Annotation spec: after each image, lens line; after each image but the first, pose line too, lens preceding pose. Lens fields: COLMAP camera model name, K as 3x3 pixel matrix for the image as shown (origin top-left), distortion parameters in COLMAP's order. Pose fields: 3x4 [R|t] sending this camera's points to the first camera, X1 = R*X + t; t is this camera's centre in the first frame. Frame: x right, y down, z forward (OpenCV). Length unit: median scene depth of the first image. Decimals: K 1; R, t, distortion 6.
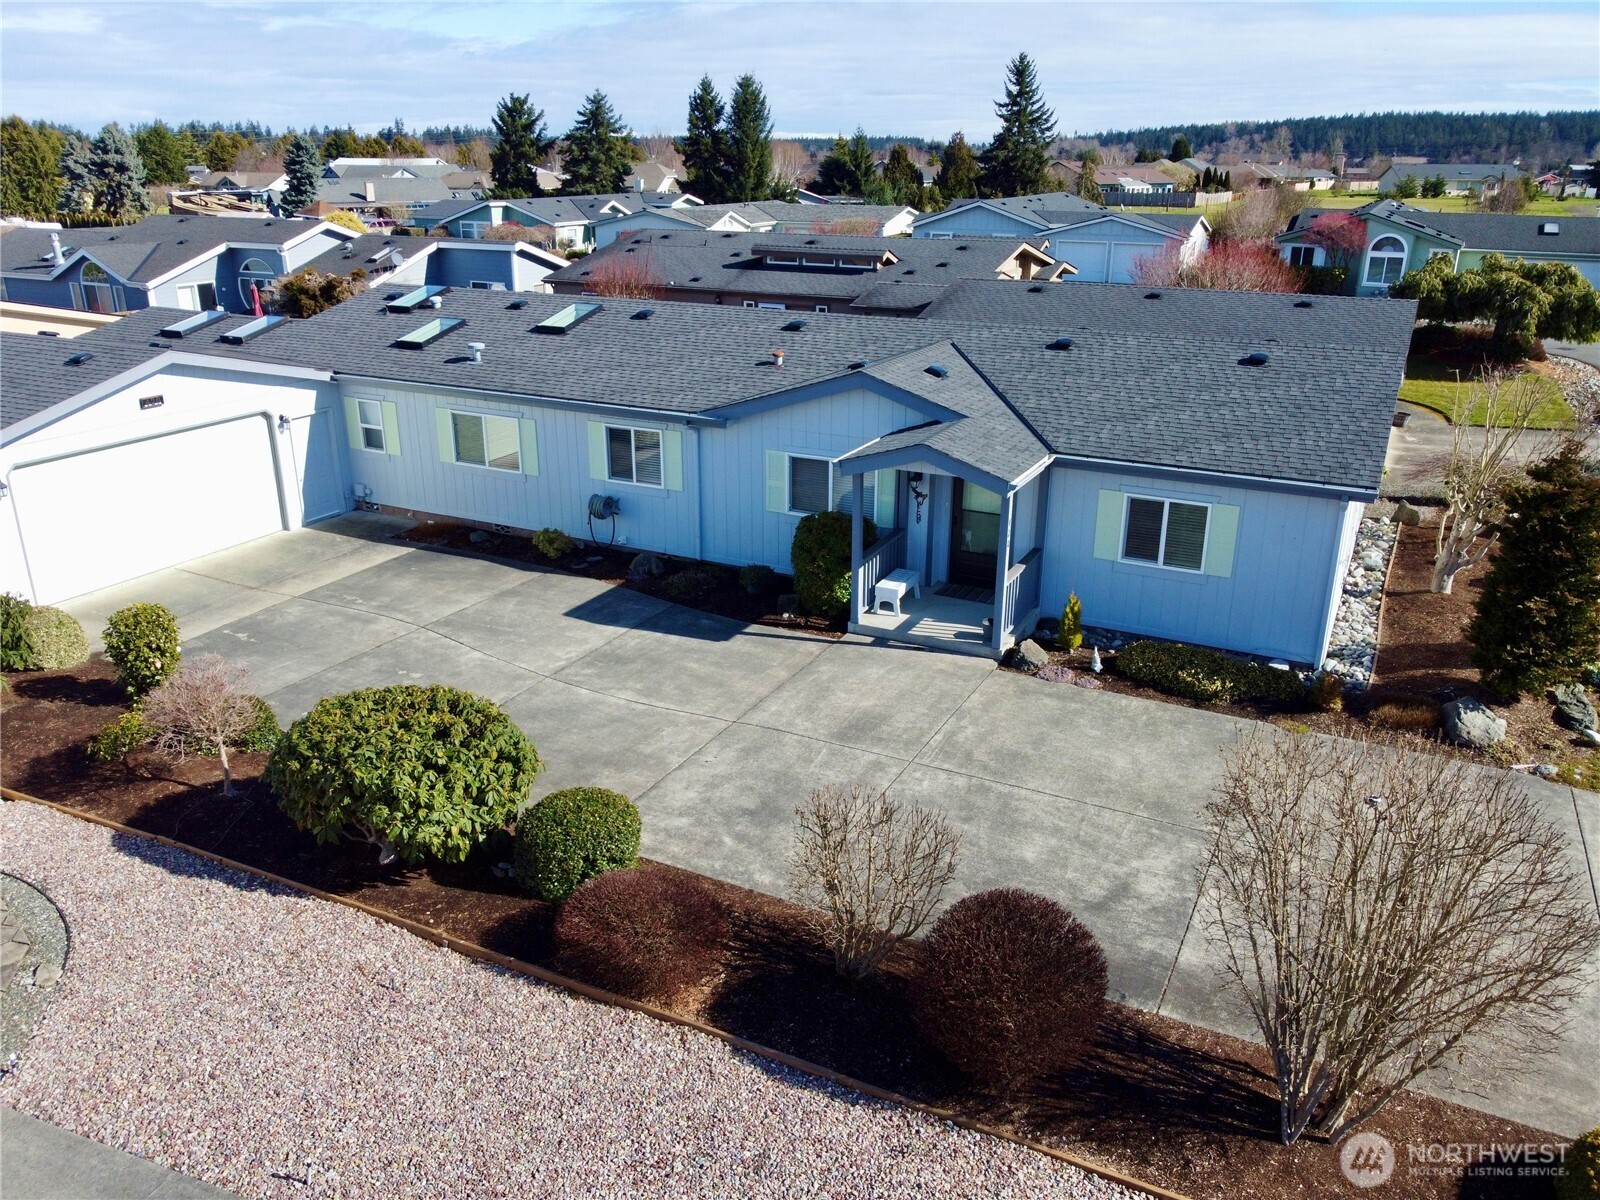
lens RADIAL K [[1209.8, 0, 795.9], [0, 1209.8, 604.8], [0, 0, 1]] dist [-0.001091, 0.000660]
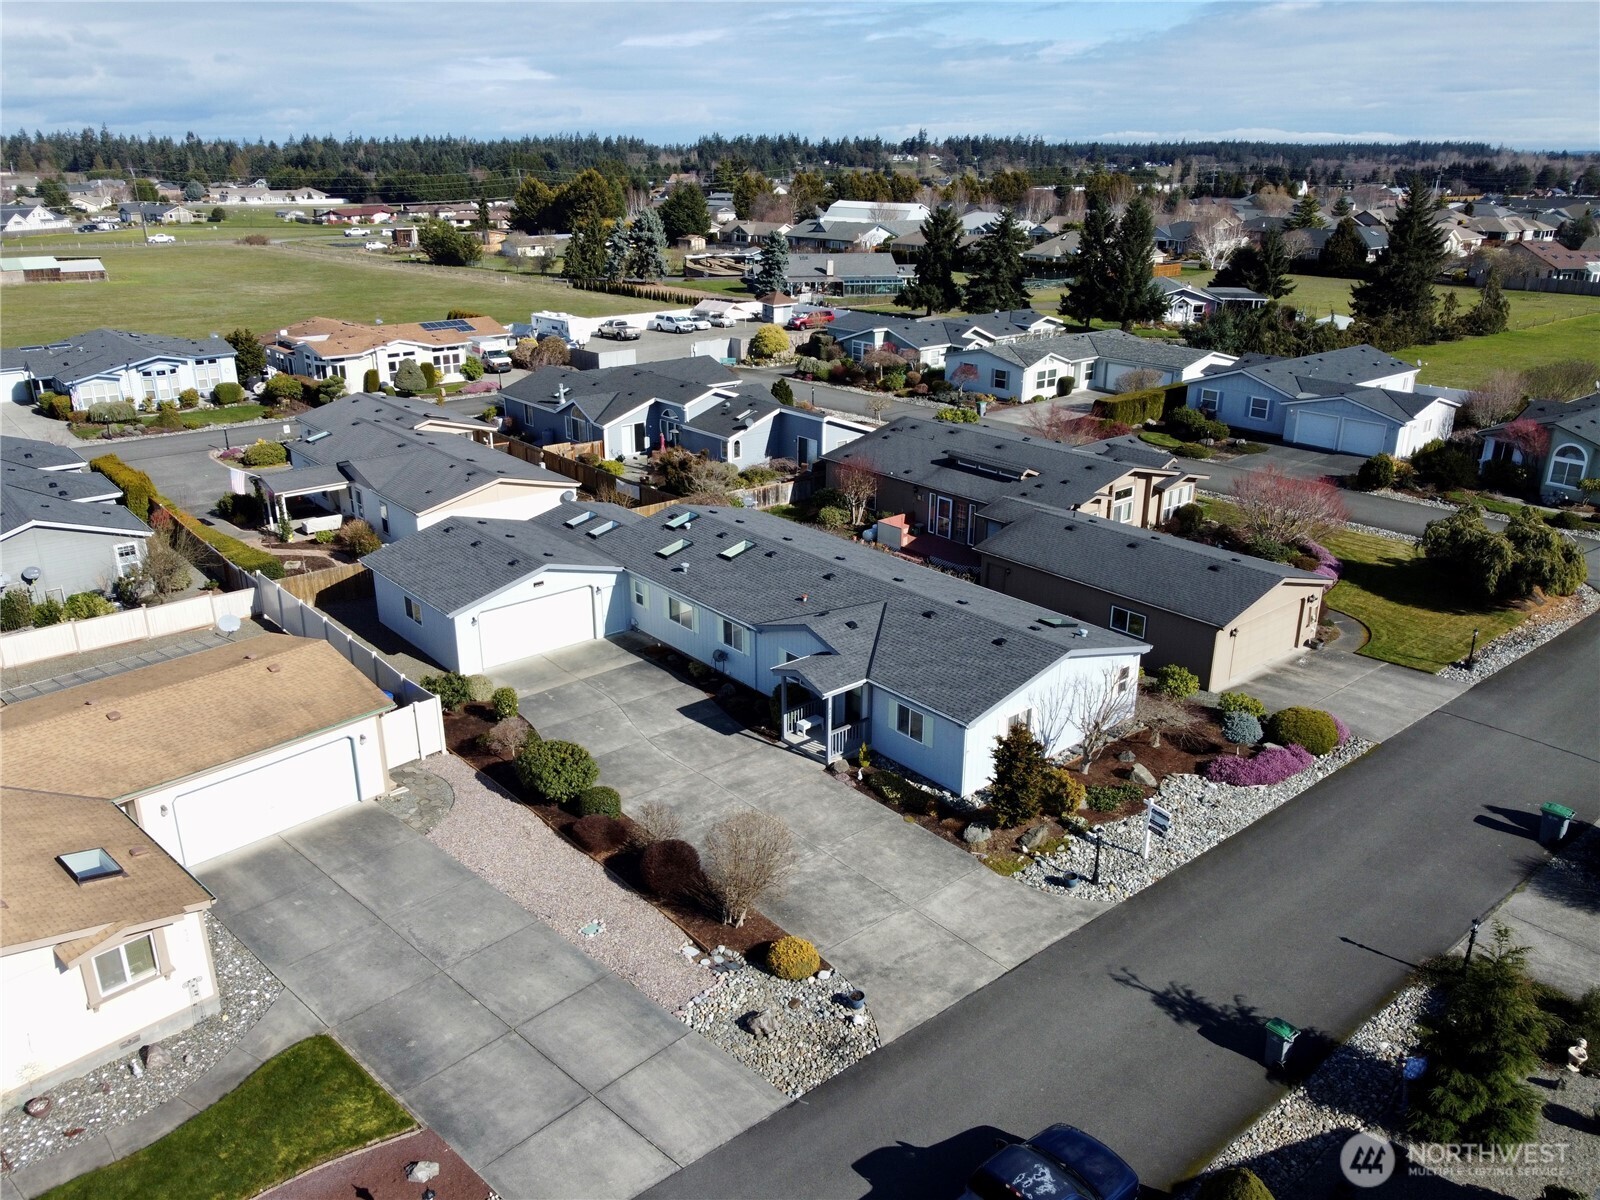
lens RADIAL K [[1209.8, 0, 802.1], [0, 1209.8, 598.6], [0, 0, 1]] dist [-0.001091, 0.000660]
pose [[0.924540, 0.134173, -0.356684, 0.655142], [-0.137283, 0.990391, 0.016710, -0.218232], [0.355498, 0.033517, 0.934076, -0.838647]]
